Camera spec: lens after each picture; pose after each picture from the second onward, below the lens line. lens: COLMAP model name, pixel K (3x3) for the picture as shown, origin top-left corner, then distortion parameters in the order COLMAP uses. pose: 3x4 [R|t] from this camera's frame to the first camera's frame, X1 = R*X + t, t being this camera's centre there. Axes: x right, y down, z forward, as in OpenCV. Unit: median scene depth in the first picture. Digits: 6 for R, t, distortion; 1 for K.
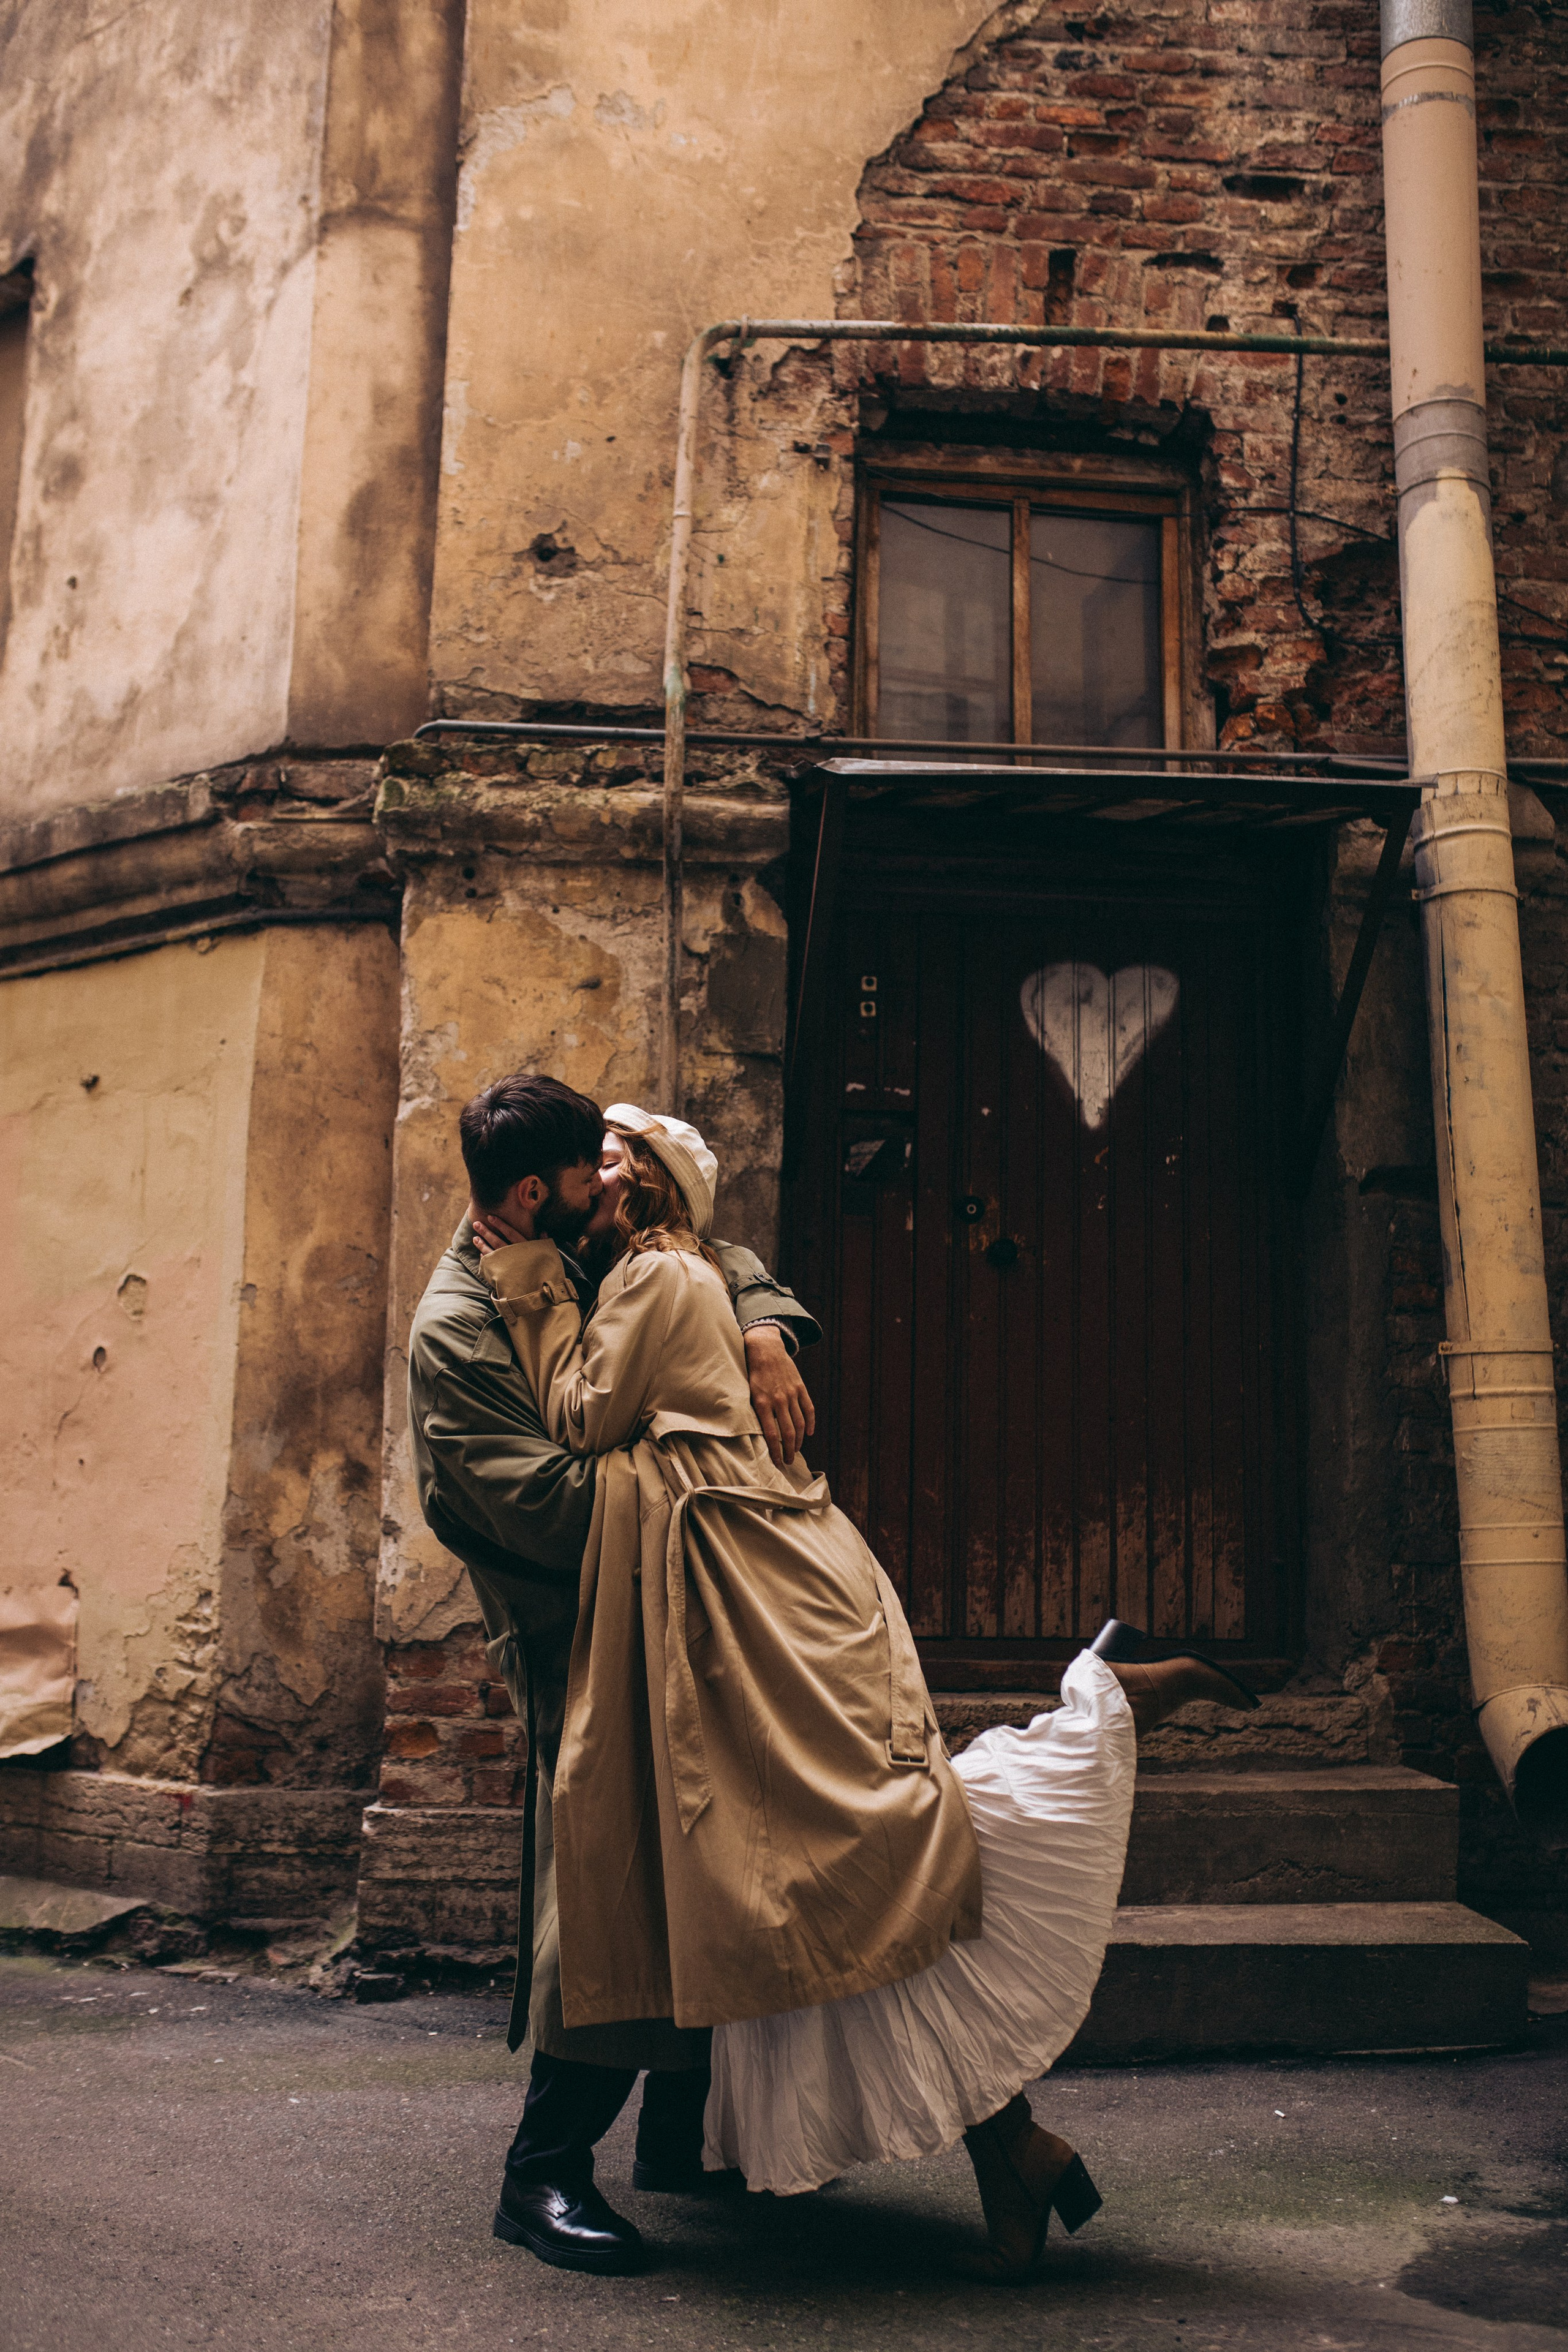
lens RADIAL K [[2248.0, 0, 796.3], [0, 2248.0, 1189.5], [0, 0, 1]] dist [-0.070031, 0.100700]
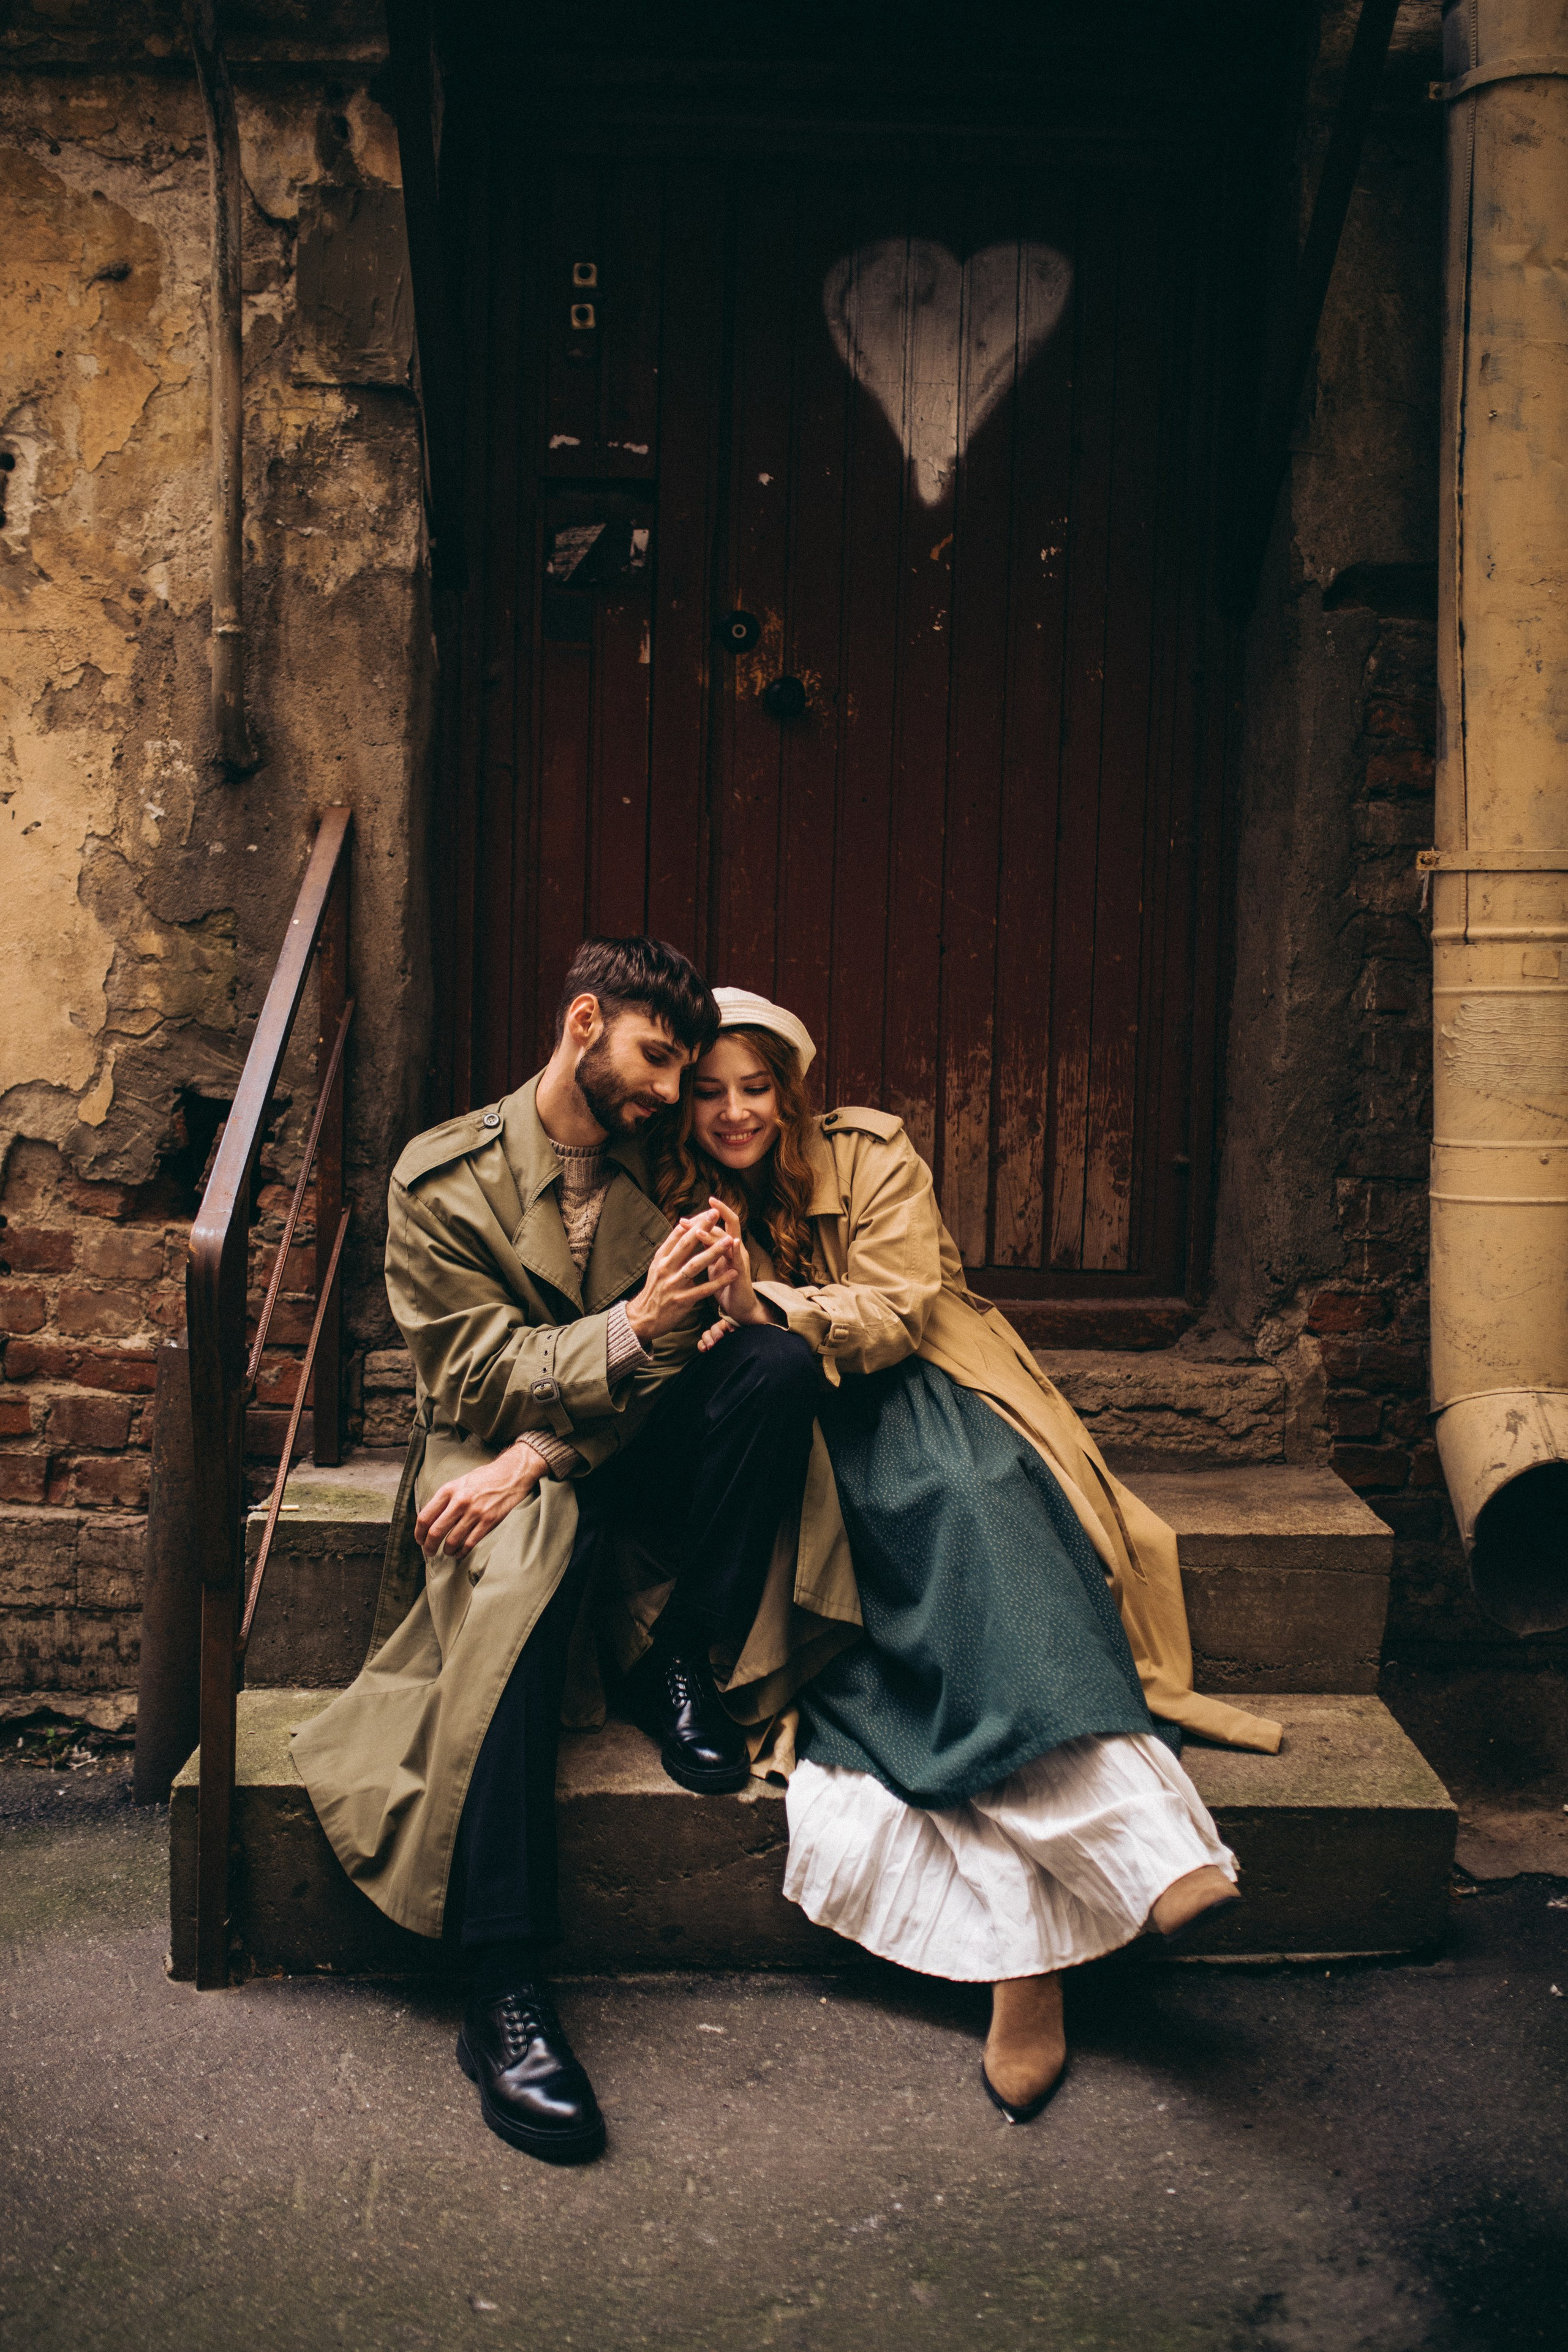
lens RADIAL K [[2248.0, 0, 796.3], [0, 2248.0, 1189.5], [0, 0, 1]] dist [-0.070031, 0.100700]
pose [[0.998120, 0.013843, -0.059714, 0.138048], [0.001778, 0.967214, 0.253955, 0.000225], [0.061272, -0.253584, 0.965371, 0.325392]]
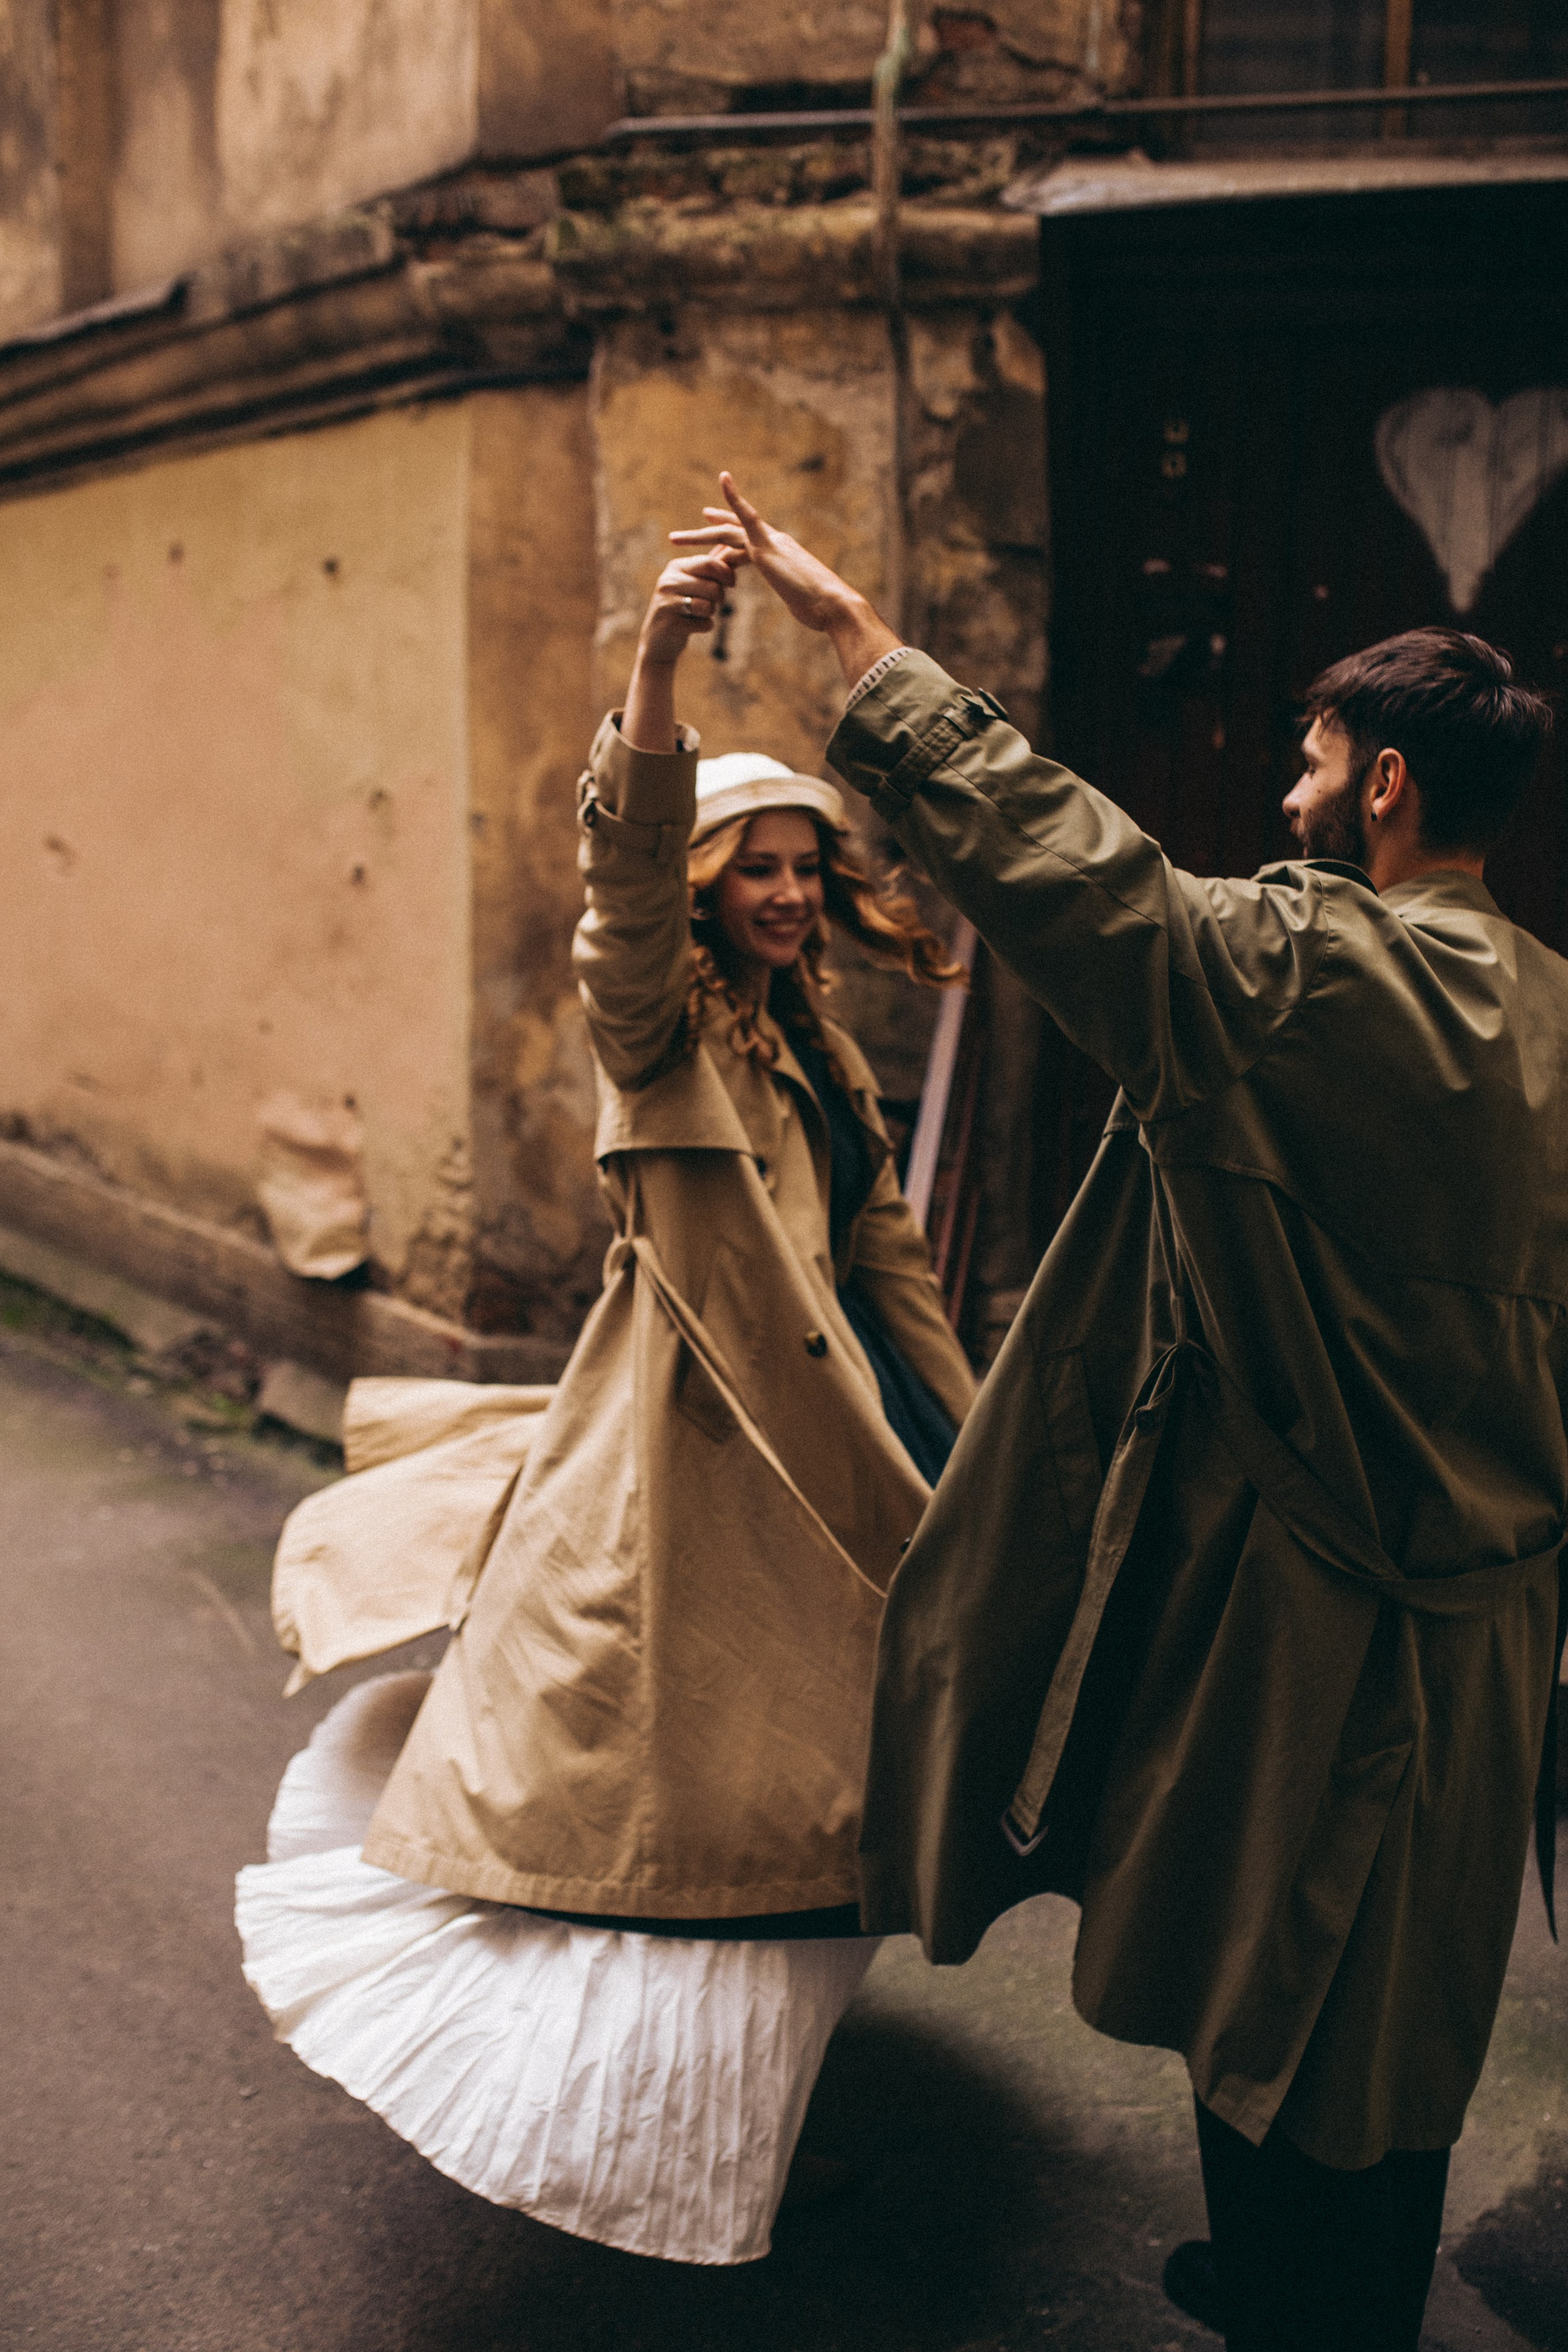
lens RADIAL K [[2261.8, 0, 799.8], [0, 2261.8, 1188.5], [0, 0, 1]] dist [-0.067687, 0.095761]
pose [[0.960623, 0.047981, -0.273681, 0.137663], [0.046192, 0.943694, 0.327579, -0.107265], [0.273989, -0.327322, 0.904318, 0.160616]]
